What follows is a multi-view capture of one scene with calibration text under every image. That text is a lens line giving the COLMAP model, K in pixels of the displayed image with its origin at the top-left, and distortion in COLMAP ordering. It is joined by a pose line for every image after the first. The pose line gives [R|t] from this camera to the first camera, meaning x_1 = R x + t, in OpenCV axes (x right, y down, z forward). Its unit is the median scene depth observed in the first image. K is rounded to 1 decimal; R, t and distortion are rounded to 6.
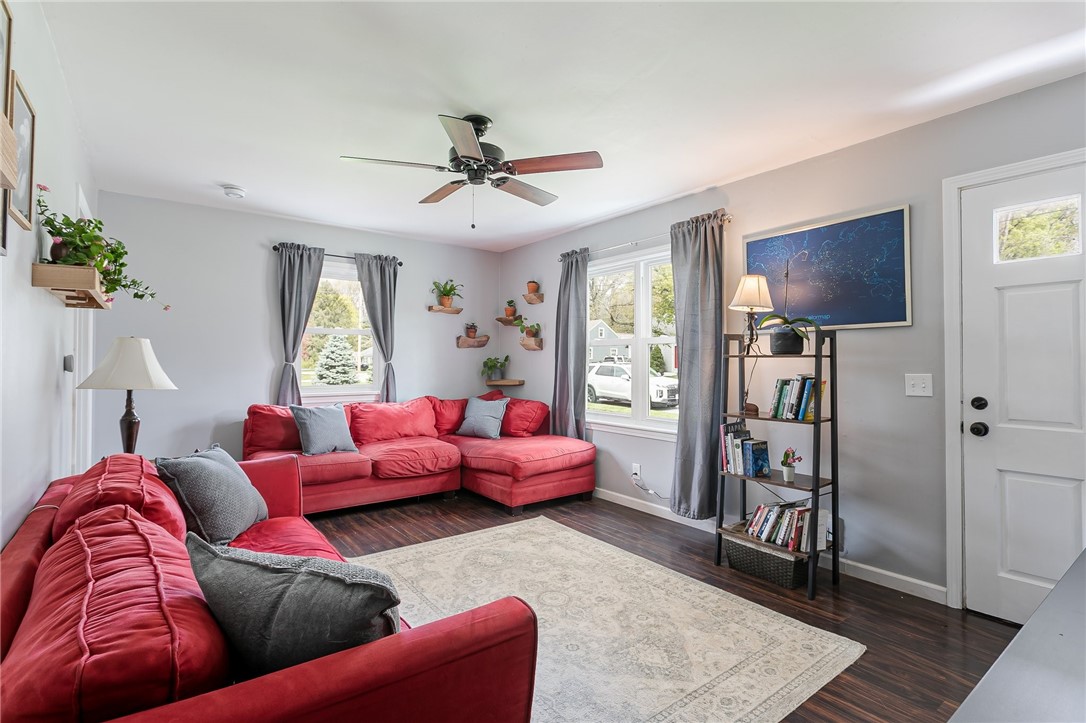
lens RADIAL K [[512.9, 0, 547.3], [0, 512.9, 354.1], [0, 0, 1]] dist [-0.000567, 0.000668]
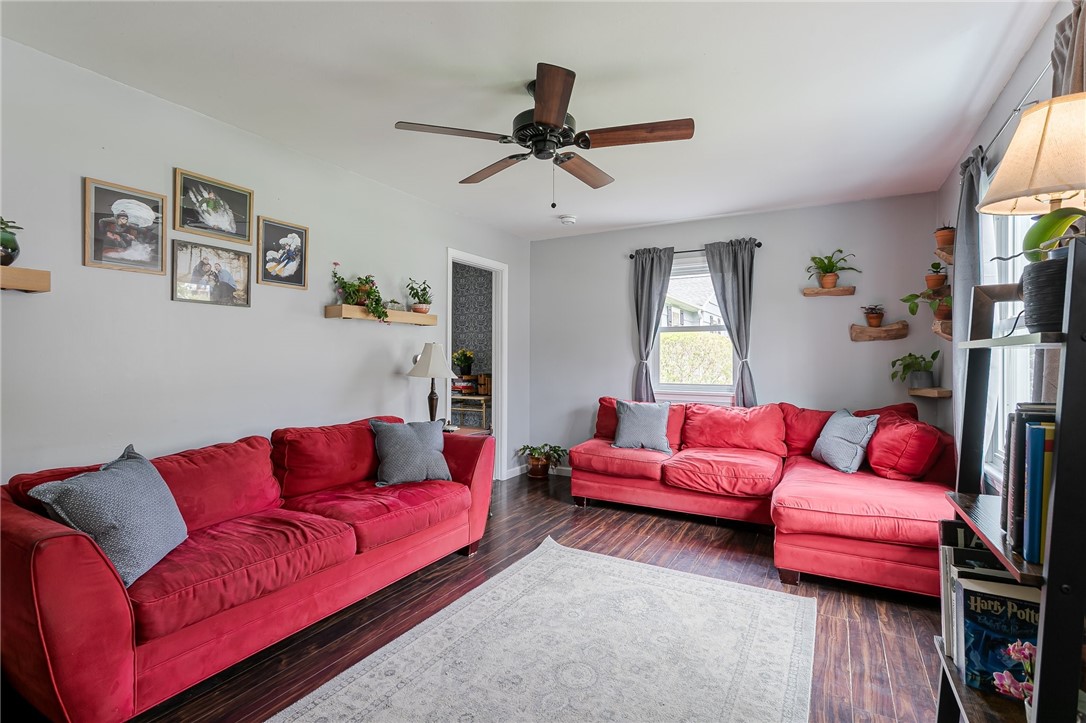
lens RADIAL K [[512.9, 0, 547.3], [0, 512.9, 354.1], [0, 0, 1]] dist [-0.000567, 0.000668]
pose [[0.397098, -0.009516, -0.917727, 0.445635], [0.010271, 0.999930, -0.005924, 0.008022], [0.917719, -0.007074, 0.397168, 0.431702]]
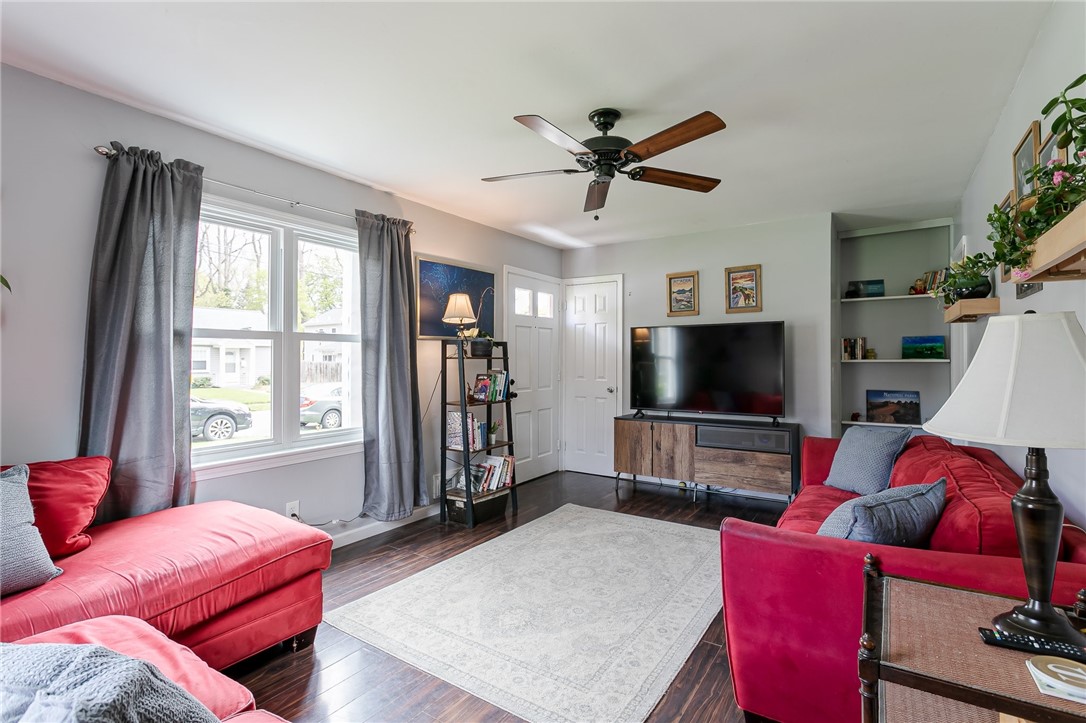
lens RADIAL K [[507.8, 0, 537.4], [0, 507.8, 357.6], [0, 0, 1]] dist [0.004262, 0.000474]
pose [[-0.309055, 0.003475, 0.951038, -0.664687], [-0.009315, 0.999934, -0.006681, 0.007230], [-0.950999, -0.010924, -0.309002, 0.935394]]
